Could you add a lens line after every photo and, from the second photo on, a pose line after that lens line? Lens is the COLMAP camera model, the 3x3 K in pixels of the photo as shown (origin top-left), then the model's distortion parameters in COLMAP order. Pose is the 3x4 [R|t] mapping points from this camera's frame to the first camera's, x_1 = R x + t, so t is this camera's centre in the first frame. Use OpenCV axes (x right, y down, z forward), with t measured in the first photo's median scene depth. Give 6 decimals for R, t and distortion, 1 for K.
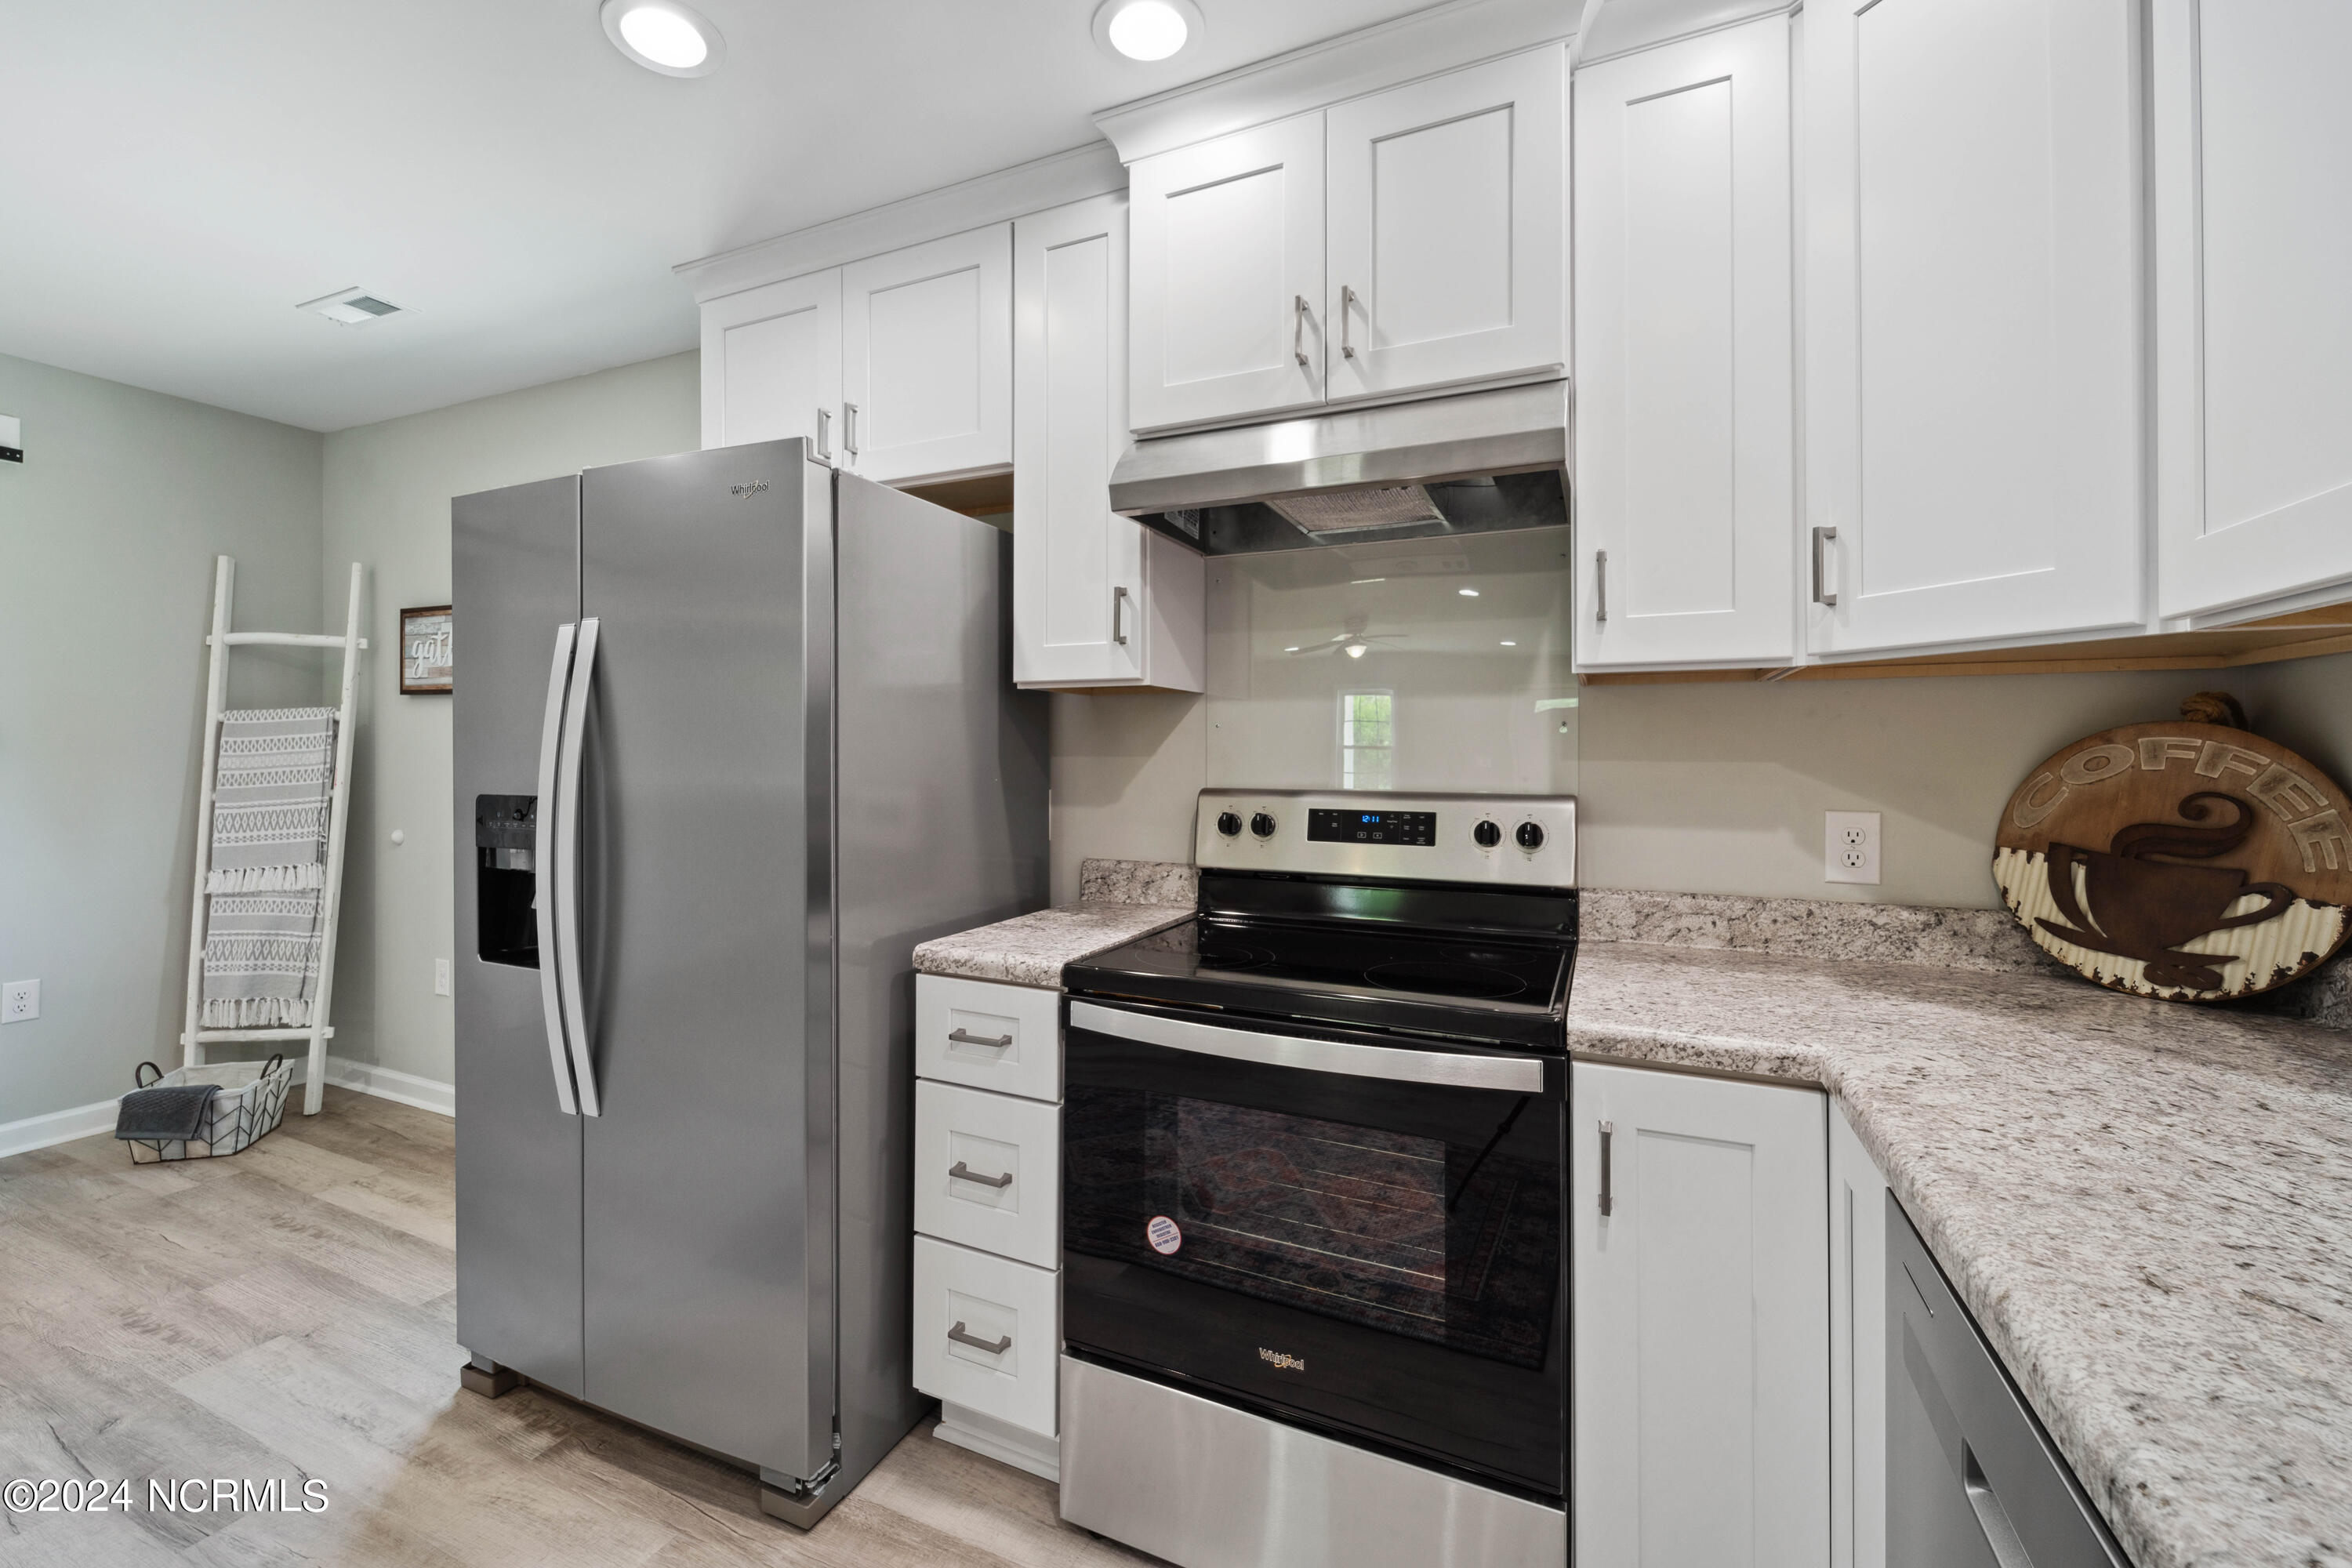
lens RADIAL K [[952.3, 0, 1171.1], [0, 952.3, 749.5], [0, 0, 1]] dist [-0.001808, -0.000054]
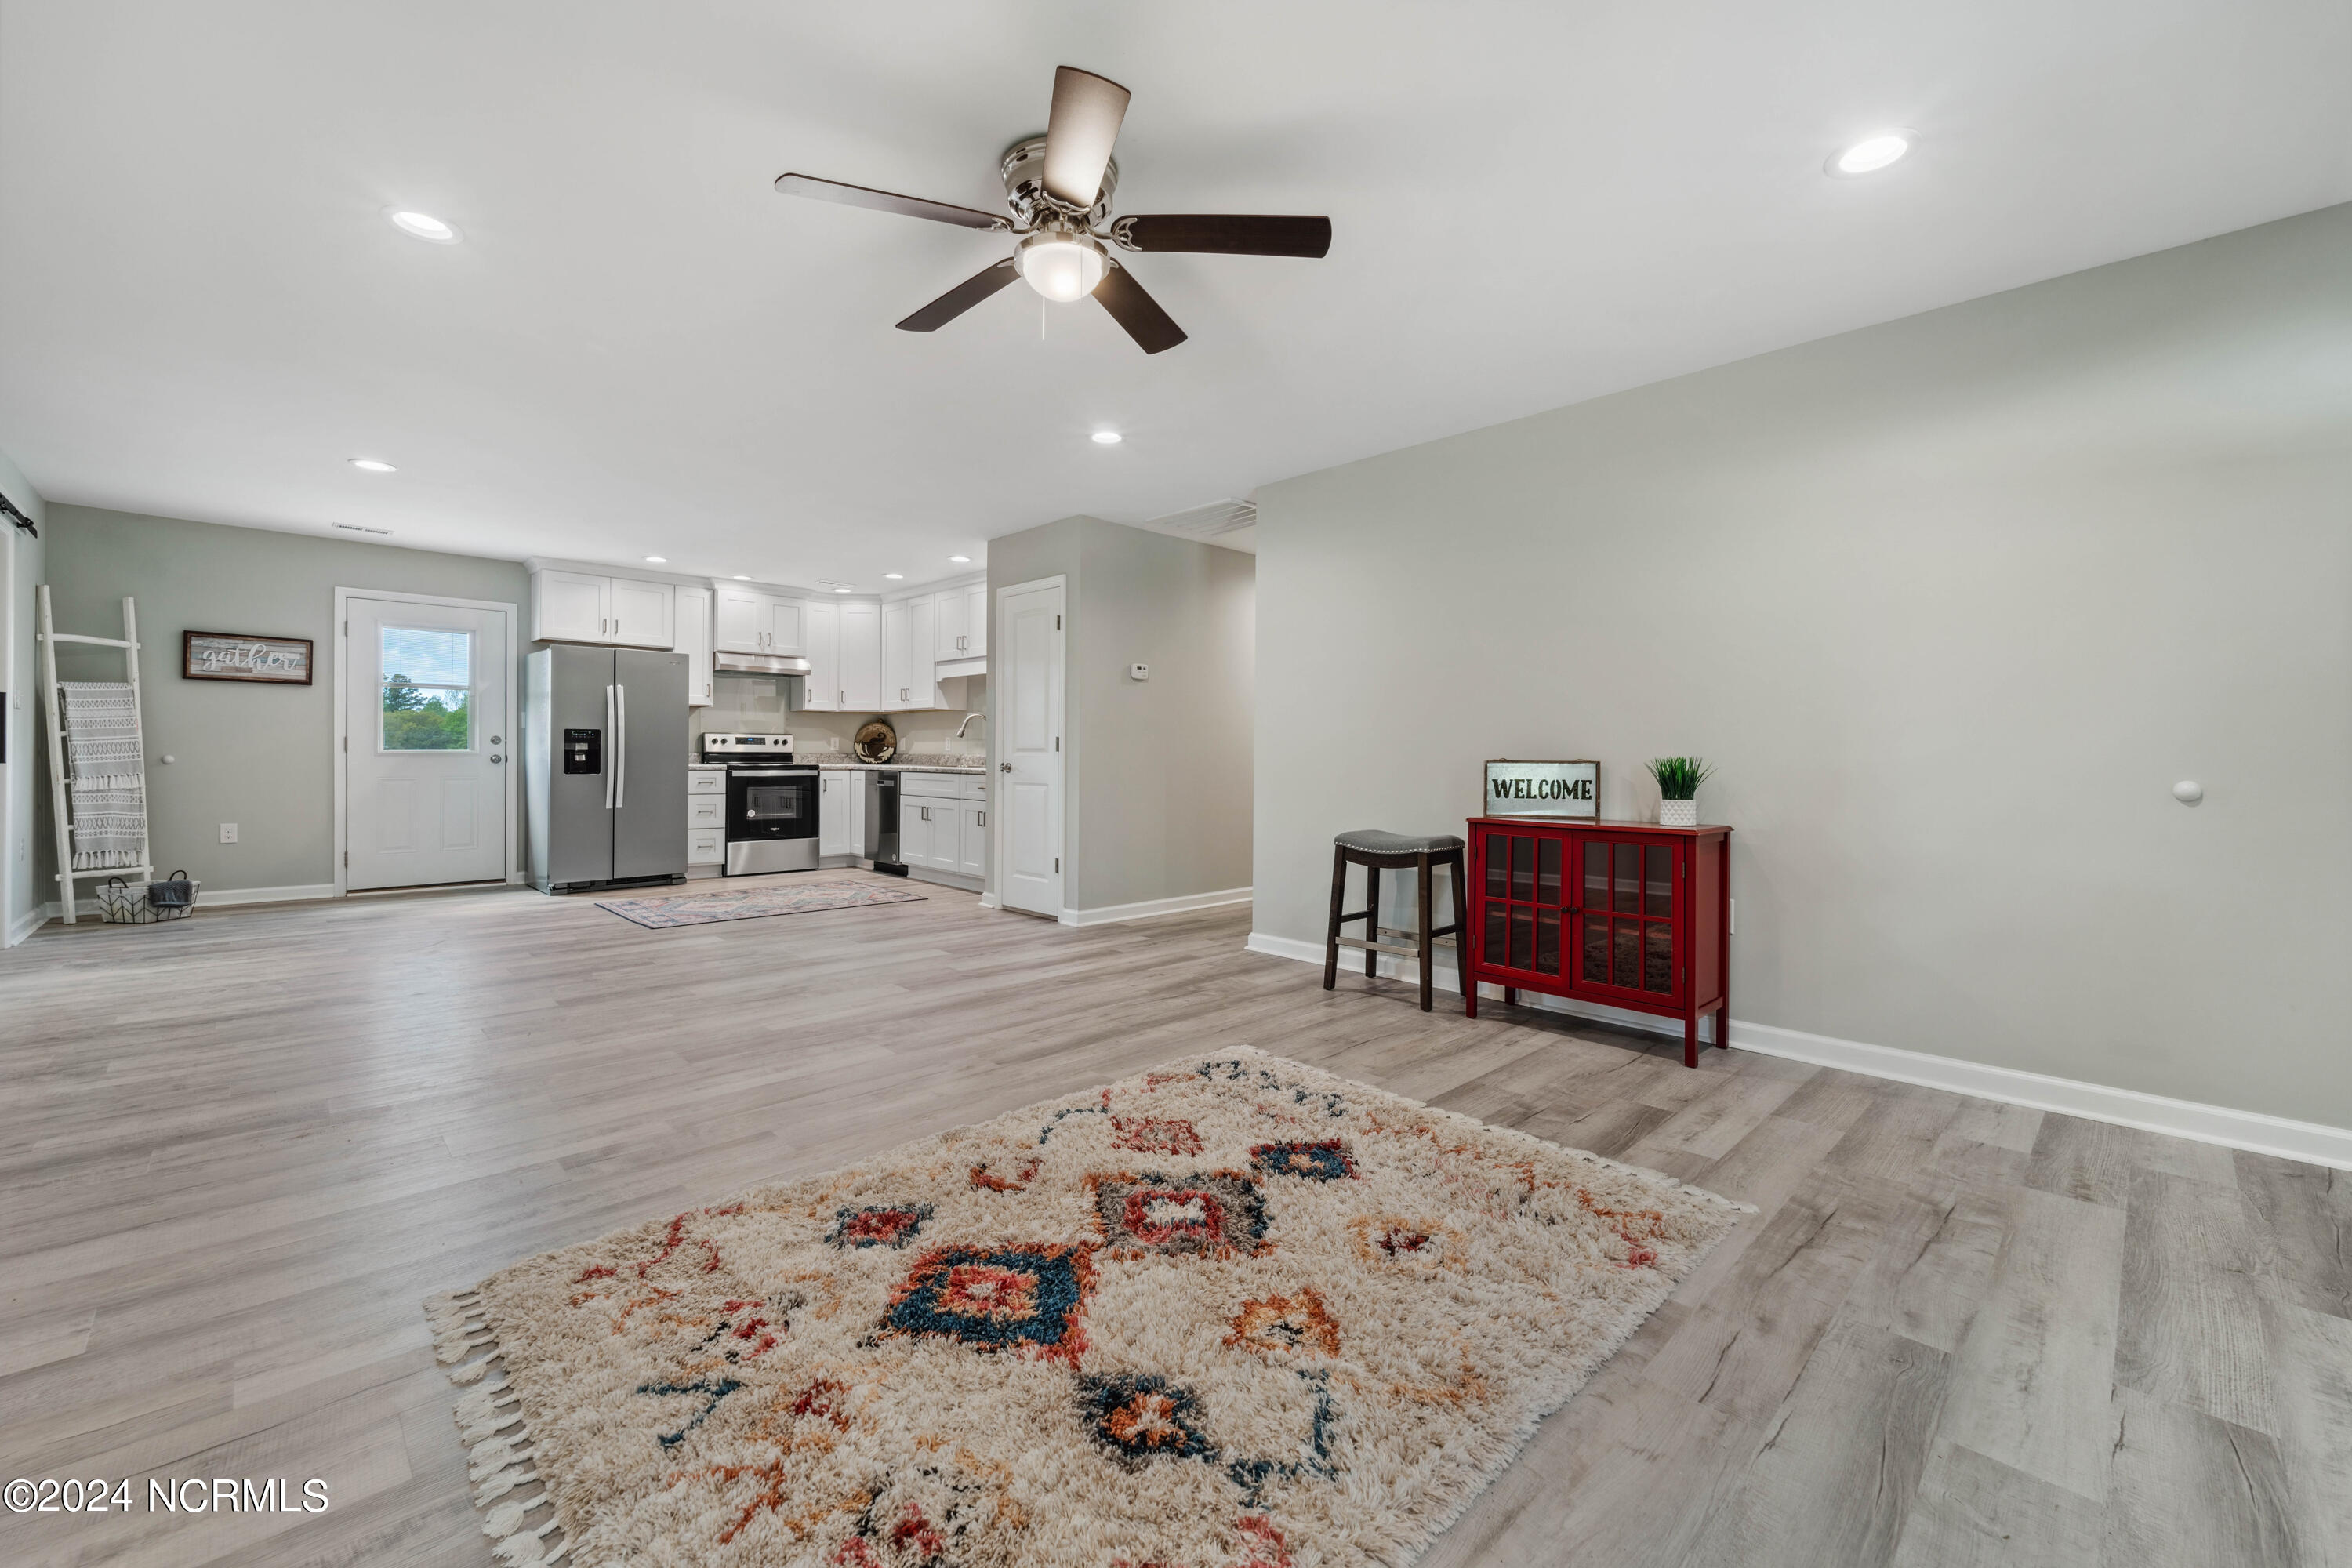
lens RADIAL K [[952.3, 0, 1171.1], [0, 952.3, 749.5], [0, 0, 1]] dist [-0.001808, -0.000054]
pose [[0.365747, 0.004346, 0.930704, -3.459244], [-0.008823, 0.999960, -0.001202, 0.116100], [-0.930672, -0.007772, 0.365771, -2.648980]]
